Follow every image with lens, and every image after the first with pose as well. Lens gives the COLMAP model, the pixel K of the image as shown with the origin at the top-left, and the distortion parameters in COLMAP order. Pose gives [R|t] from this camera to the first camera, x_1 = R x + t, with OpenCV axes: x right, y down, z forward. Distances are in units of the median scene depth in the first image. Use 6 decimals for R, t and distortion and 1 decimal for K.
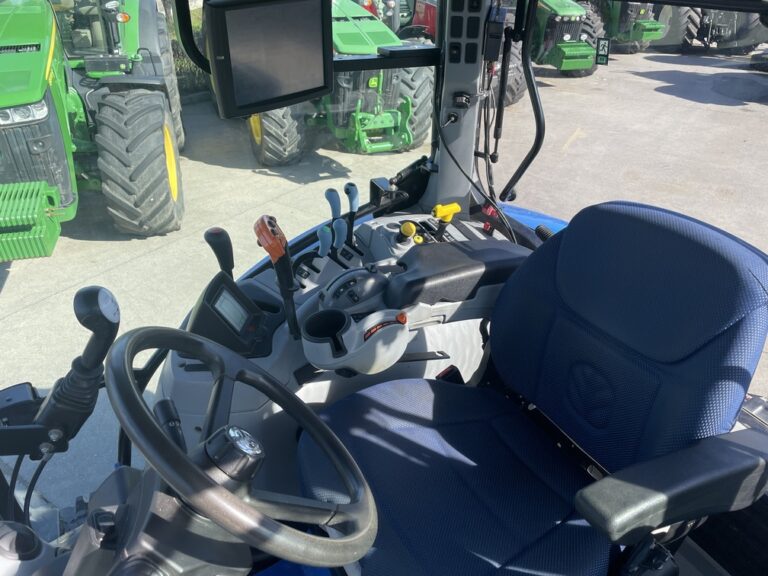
lens RADIAL K [[582.4, 0, 378.6], [0, 582.4, 291.3], [0, 0, 1]] dist [0.082118, -0.113245]
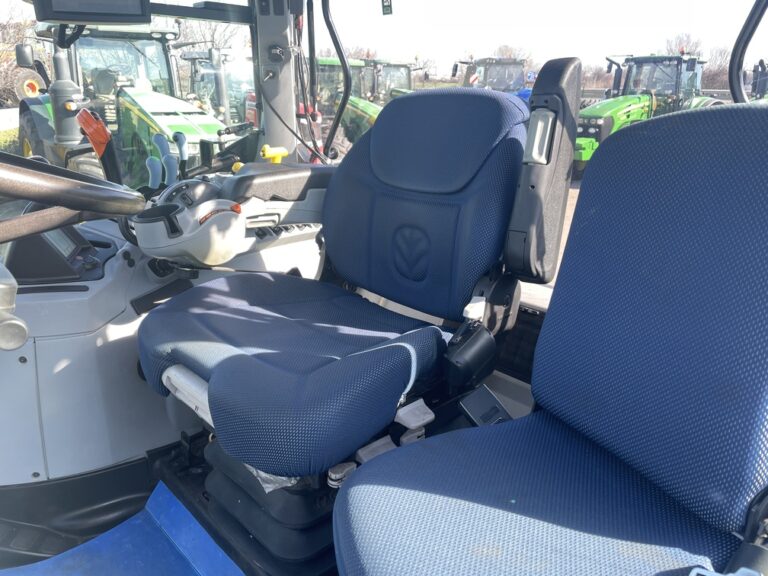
lens RADIAL K [[582.4, 0, 381.8], [0, 582.4, 289.9], [0, 0, 1]] dist [0.082118, -0.113245]
pose [[0.963106, -0.084518, 0.255505, 0.008404], [0.131167, 0.976425, -0.171435, 0.302832], [-0.234992, 0.198624, 0.951487, -0.026893]]
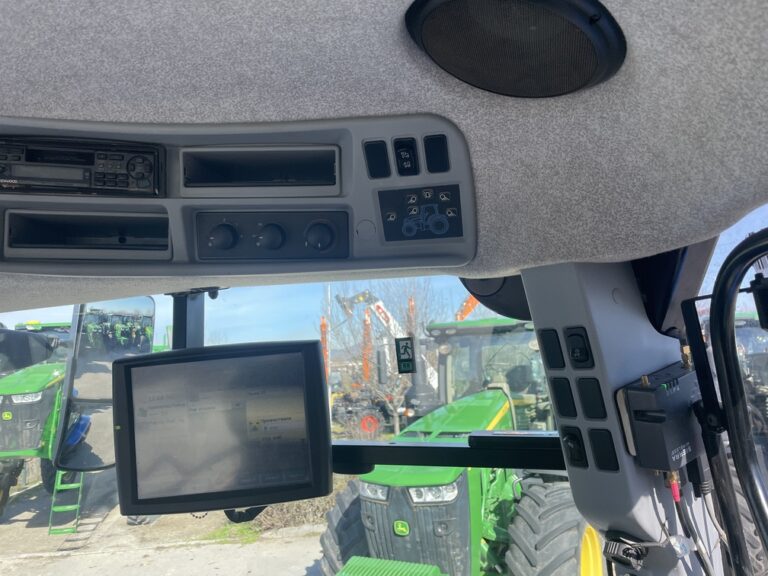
lens RADIAL K [[590.0, 0, 383.7], [0, 590.0, 279.9], [0, 0, 1]] dist [0.059240, -0.093908]
pose [[0.712025, -0.143020, -0.687434, 0.317352], [-0.308401, 0.815844, -0.489169, -0.190402], [0.630800, 0.560306, 0.536794, 0.466579]]
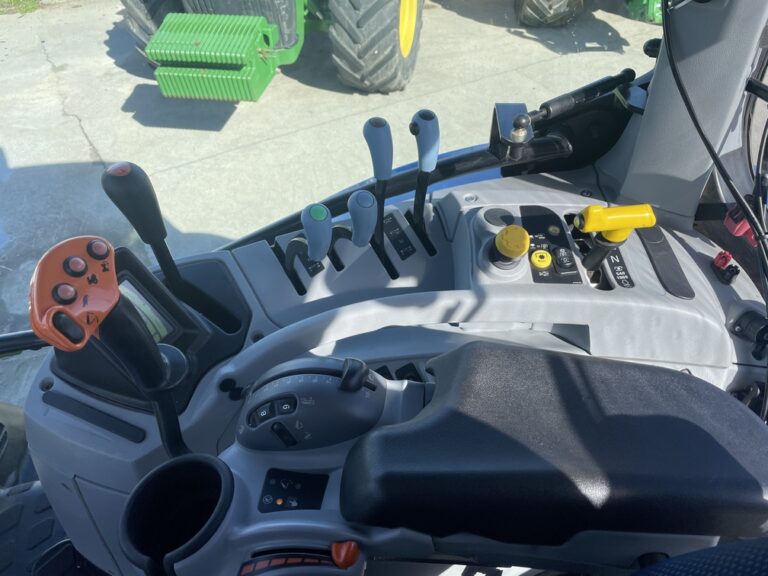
lens RADIAL K [[582.4, 0, 381.9], [0, 582.4, 283.2], [0, 0, 1]] dist [0.082118, -0.113245]
pose [[0.895122, 0.276426, -0.349779, 0.118467], [-0.197354, 0.949201, 0.245090, -0.154814], [0.399760, -0.150355, 0.904204, 0.508897]]
